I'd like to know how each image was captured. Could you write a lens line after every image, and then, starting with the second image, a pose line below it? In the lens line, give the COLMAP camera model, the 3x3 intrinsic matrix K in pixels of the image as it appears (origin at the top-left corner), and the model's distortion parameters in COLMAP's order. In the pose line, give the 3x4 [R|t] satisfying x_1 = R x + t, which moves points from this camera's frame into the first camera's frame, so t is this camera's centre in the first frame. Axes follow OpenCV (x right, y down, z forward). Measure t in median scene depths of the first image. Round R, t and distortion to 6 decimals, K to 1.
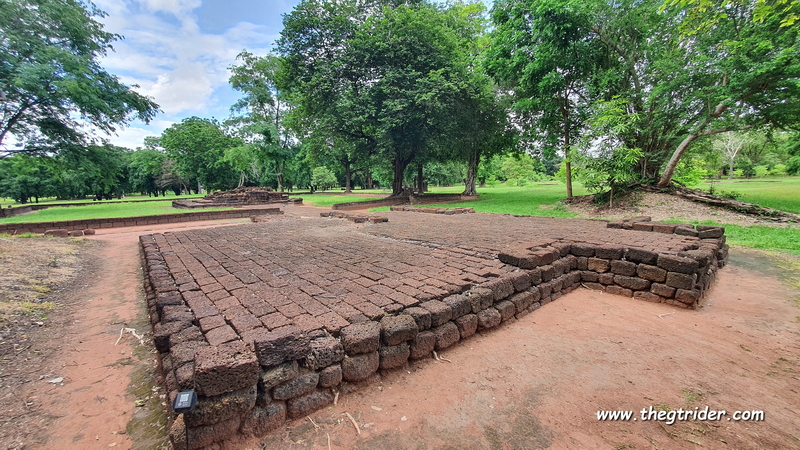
lens RADIAL K [[328.9, 0, 404.8], [0, 328.9, 224.6], [0, 0, 1]] dist [0.003315, 0.000466]
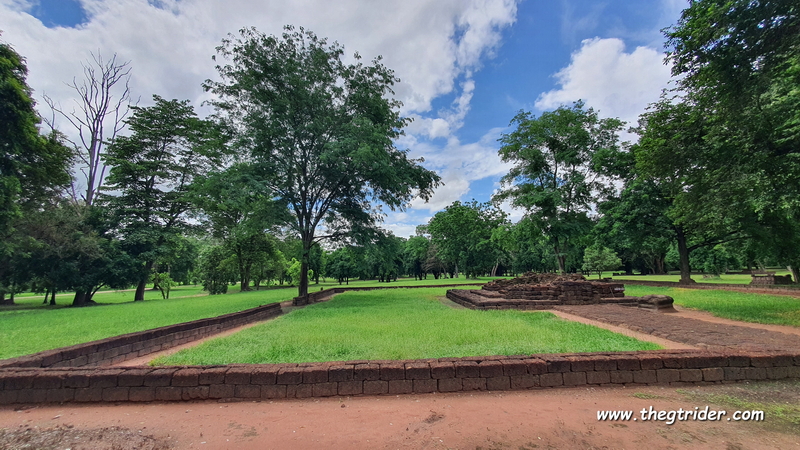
lens RADIAL K [[328.9, 0, 401.5], [0, 328.9, 224.1], [0, 0, 1]] dist [0.003315, 0.000466]
pose [[0.770235, -0.083977, -0.632207, -0.187655], [-0.076126, 0.972099, -0.221872, -0.028783], [0.633201, 0.219021, 0.742352, 0.209846]]
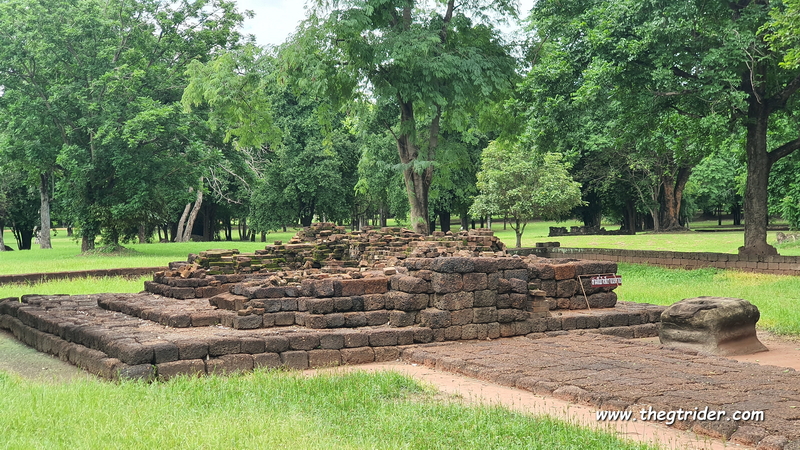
lens RADIAL K [[1201.3, 0, 396.8], [0, 1201.3, 223.2], [0, 0, 1]] dist [0.081215, 0.000000]
pose [[0.970136, 0.005859, -0.242492, -0.209949], [-0.032433, 0.993865, -0.105739, -0.033090], [0.240385, 0.110446, 0.964374, 0.249712]]
